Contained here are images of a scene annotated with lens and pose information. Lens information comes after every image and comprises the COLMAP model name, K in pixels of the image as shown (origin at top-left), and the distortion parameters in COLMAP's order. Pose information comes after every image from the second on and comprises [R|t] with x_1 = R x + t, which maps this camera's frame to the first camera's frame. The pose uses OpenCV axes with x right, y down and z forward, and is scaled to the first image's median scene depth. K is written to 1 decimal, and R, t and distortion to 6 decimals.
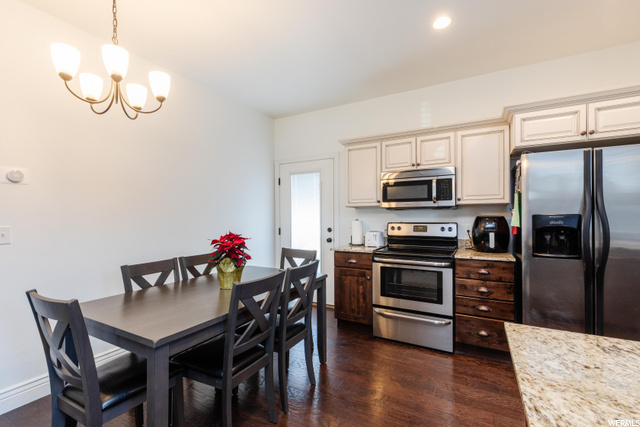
lens RADIAL K [[297.8, 0, 320.0], [0, 297.8, 213.5], [0, 0, 1]] dist [0.003172, 0.000127]
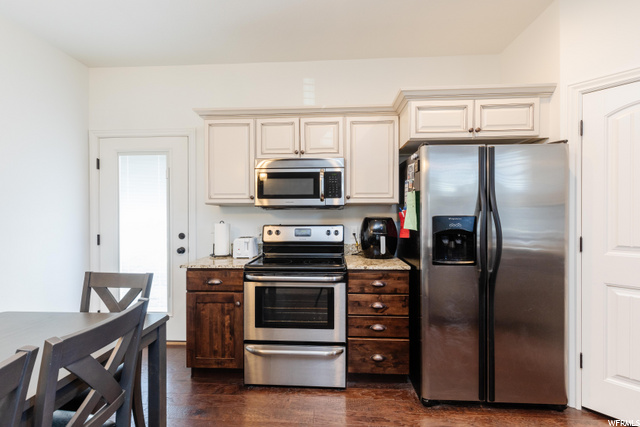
lens RADIAL K [[297.8, 0, 320.0], [0, 297.8, 213.5], [0, 0, 1]] dist [0.003172, 0.000127]
pose [[0.905533, 0.002455, 0.424269, 0.038611], [-0.004733, 0.999979, 0.004314, -0.005105], [-0.424250, -0.005915, 0.905526, 0.282605]]
